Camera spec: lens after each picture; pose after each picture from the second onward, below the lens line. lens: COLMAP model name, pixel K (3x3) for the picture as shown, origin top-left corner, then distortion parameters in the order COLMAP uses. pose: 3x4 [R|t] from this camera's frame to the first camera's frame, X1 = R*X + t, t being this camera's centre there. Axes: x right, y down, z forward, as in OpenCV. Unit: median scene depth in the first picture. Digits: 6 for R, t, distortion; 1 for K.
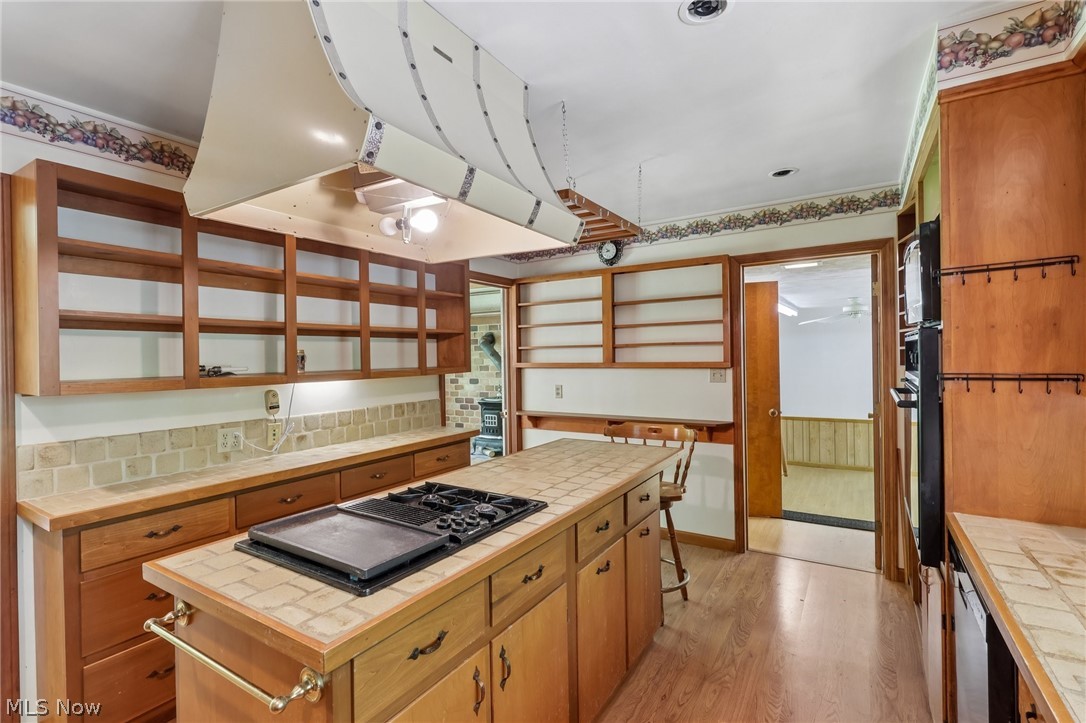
lens RADIAL K [[498.1, 0, 543.7], [0, 498.1, 359.7], [0, 0, 1]] dist [-0.005844, 0.001815]
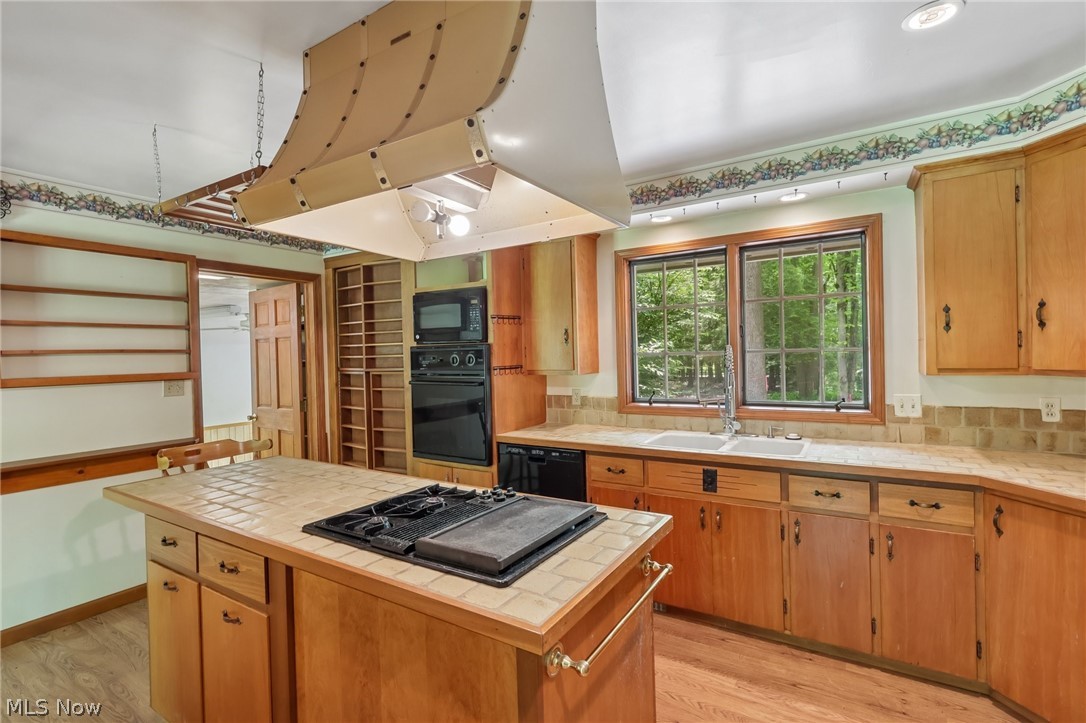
lens RADIAL K [[498.1, 0, 541.6], [0, 498.1, 355.6], [0, 0, 1]] dist [-0.005844, 0.001815]
pose [[0.009009, 0.009931, 0.999910, -0.691408], [0.031705, 0.999445, -0.010212, 0.005737], [-0.999457, 0.031794, 0.008689, 0.443700]]
